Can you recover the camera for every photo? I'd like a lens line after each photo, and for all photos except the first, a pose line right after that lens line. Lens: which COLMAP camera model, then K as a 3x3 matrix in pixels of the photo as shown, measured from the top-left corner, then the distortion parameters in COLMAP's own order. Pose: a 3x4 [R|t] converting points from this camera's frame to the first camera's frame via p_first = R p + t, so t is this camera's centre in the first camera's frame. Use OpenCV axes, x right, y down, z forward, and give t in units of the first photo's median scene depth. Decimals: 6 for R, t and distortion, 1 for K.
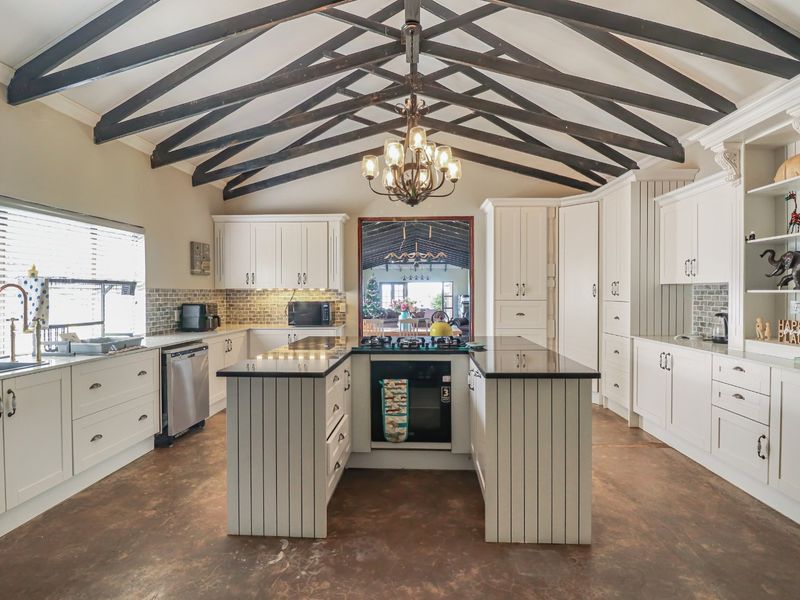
lens RADIAL K [[417.0, 0, 401.4], [0, 417.0, 299.5], [0, 0, 1]] dist [-0.012657, -0.004726]
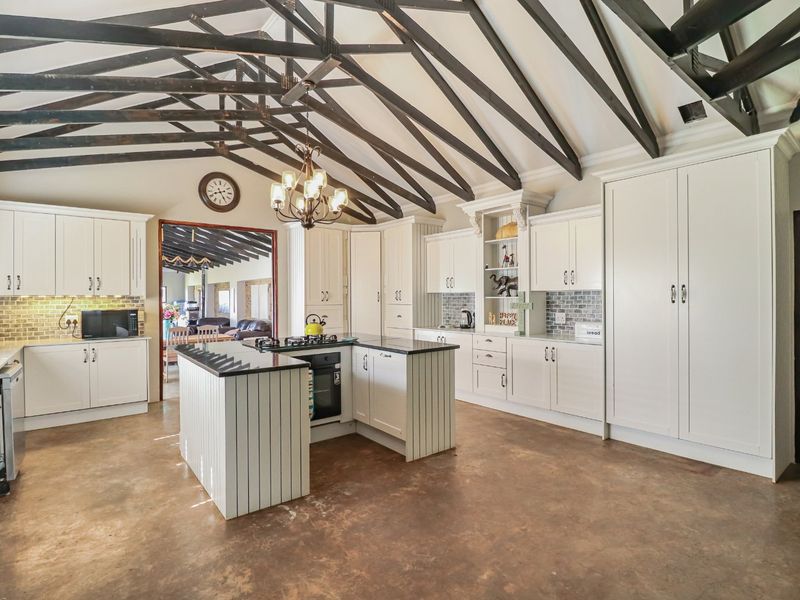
lens RADIAL K [[417.0, 0, 400.7], [0, 417.0, 298.2], [0, 0, 1]] dist [-0.012657, -0.004726]
pose [[0.753746, -0.004458, 0.657151, -0.614264], [0.014812, 0.999838, -0.010206, -0.004050], [-0.656999, 0.017426, 0.753690, -0.112950]]
